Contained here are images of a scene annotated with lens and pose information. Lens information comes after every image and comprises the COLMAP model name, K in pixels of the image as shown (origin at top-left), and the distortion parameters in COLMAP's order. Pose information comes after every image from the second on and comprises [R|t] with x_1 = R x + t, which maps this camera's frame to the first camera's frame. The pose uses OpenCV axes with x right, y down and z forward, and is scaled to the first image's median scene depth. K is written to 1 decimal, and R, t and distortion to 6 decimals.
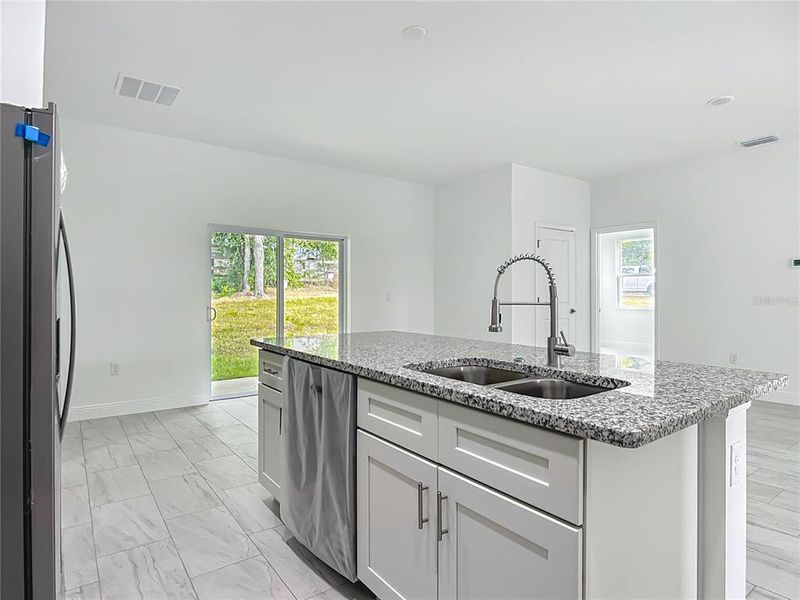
lens RADIAL K [[448.6, 0, 400.2], [0, 448.6, 296.2], [0, 0, 1]] dist [-0.007383, -0.000547]
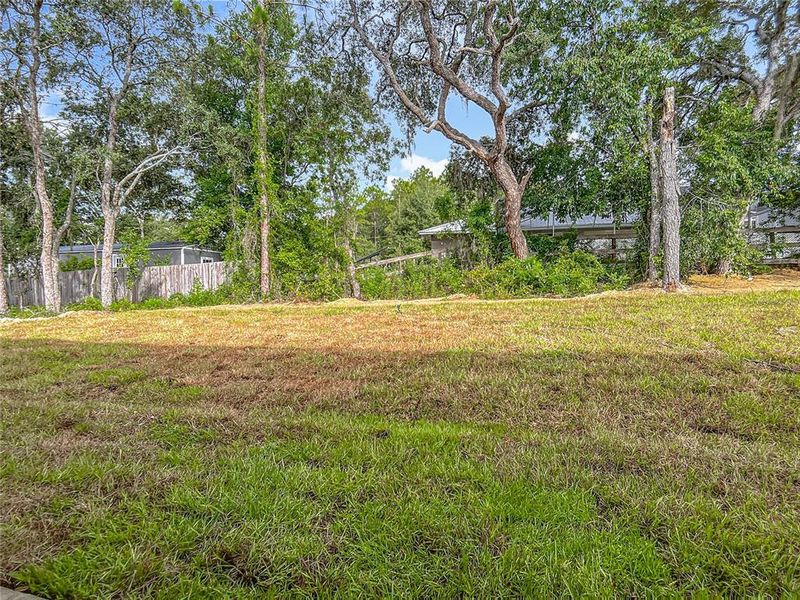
lens RADIAL K [[448.6, 0, 400.2], [0, 448.6, 297.2], [0, 0, 1]] dist [-0.007383, -0.000547]
pose [[0.607478, 0.008716, -0.794289, -0.061805], [-0.000683, 0.999945, 0.010451, 0.005444], [0.794337, -0.005806, 0.607450, 0.343499]]
